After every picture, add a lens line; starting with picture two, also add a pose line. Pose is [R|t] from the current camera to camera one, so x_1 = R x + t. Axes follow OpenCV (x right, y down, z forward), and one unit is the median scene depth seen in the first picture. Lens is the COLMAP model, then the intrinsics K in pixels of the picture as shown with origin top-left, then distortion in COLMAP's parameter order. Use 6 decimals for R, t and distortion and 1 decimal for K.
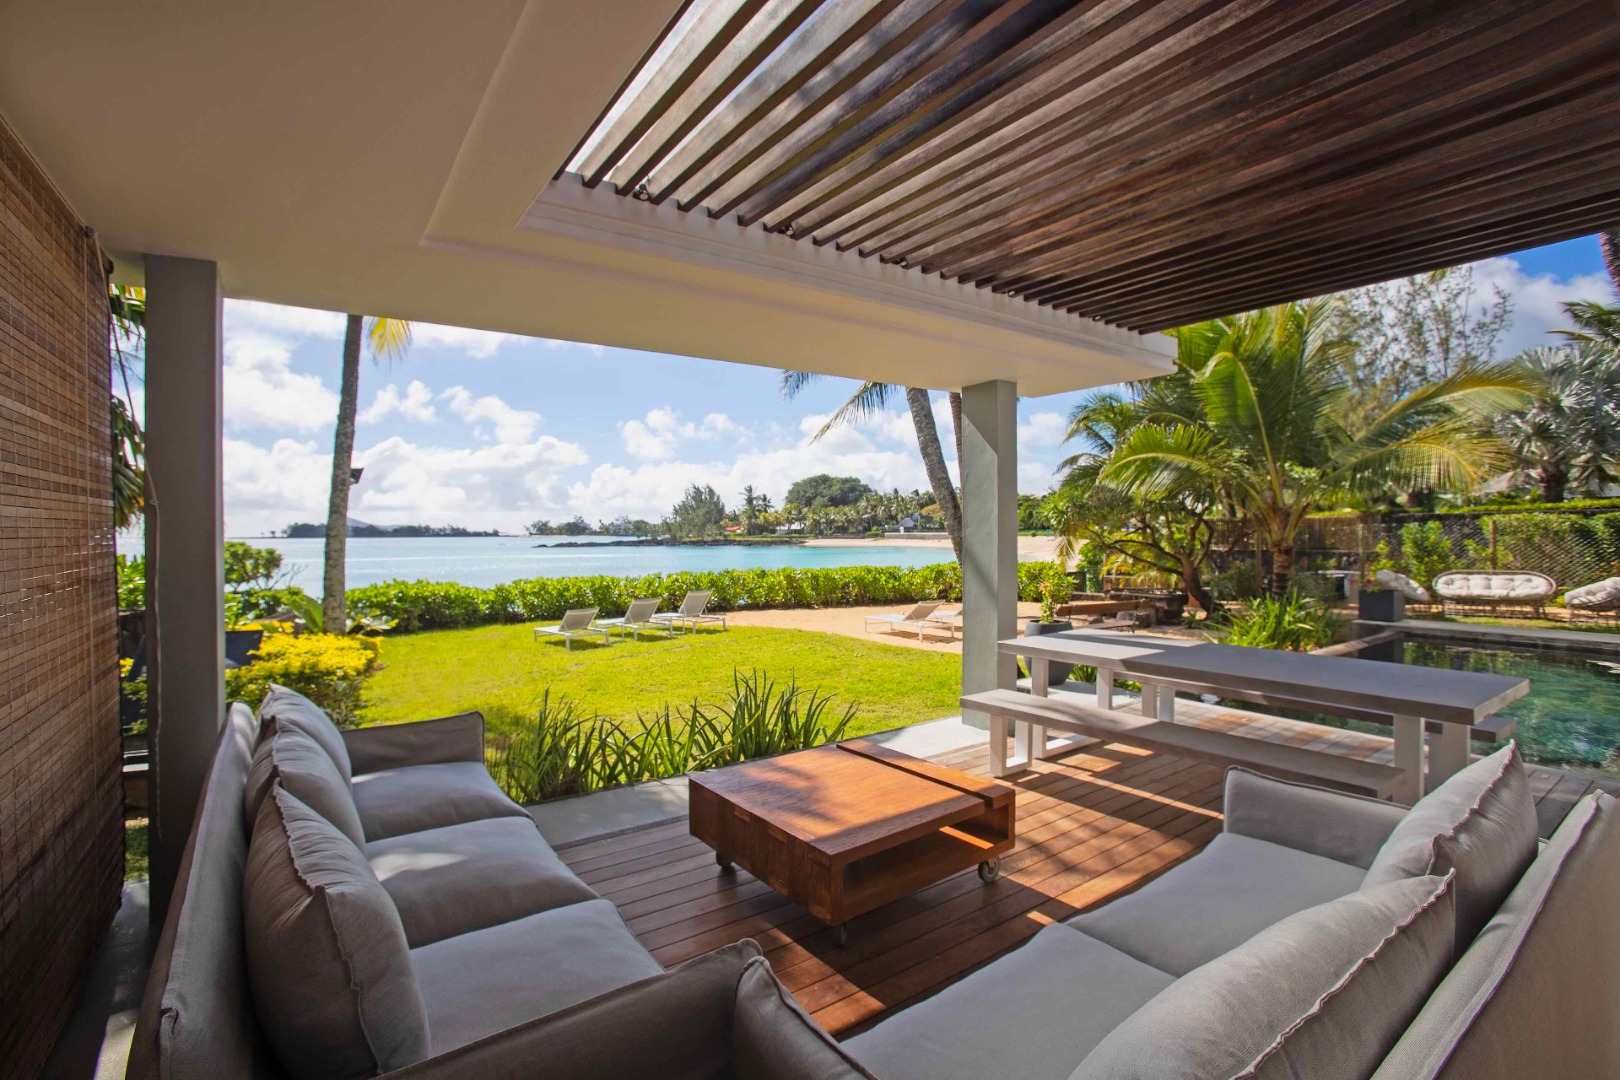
lens RADIAL K [[737.7, 0, 810.0], [0, 737.7, 540.0], [0, 0, 1]] dist [-0.076550, 0.024744]
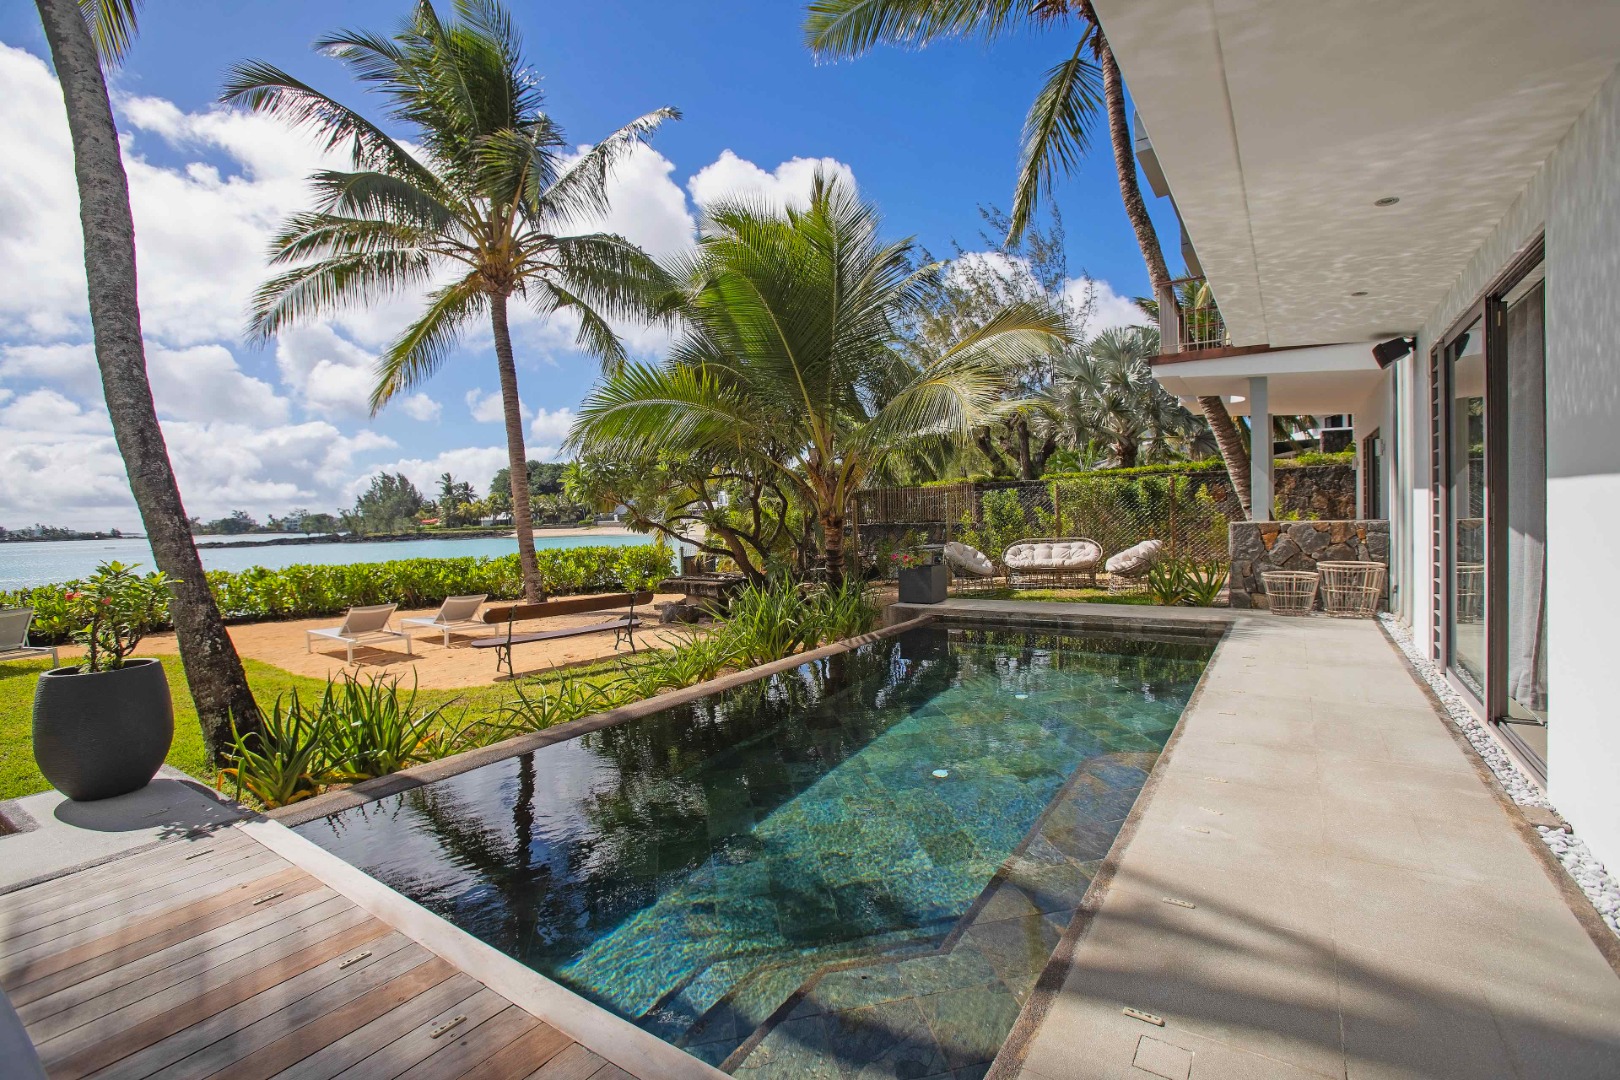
lens RADIAL K [[737.7, 0, 810.0], [0, 737.7, 540.0], [0, 0, 1]] dist [-0.076550, 0.024744]
pose [[0.932343, -0.032760, 0.360088, 0.216848], [0.026496, 0.999400, 0.022320, 0.010647], [-0.360604, -0.011269, 0.932651, 0.138839]]
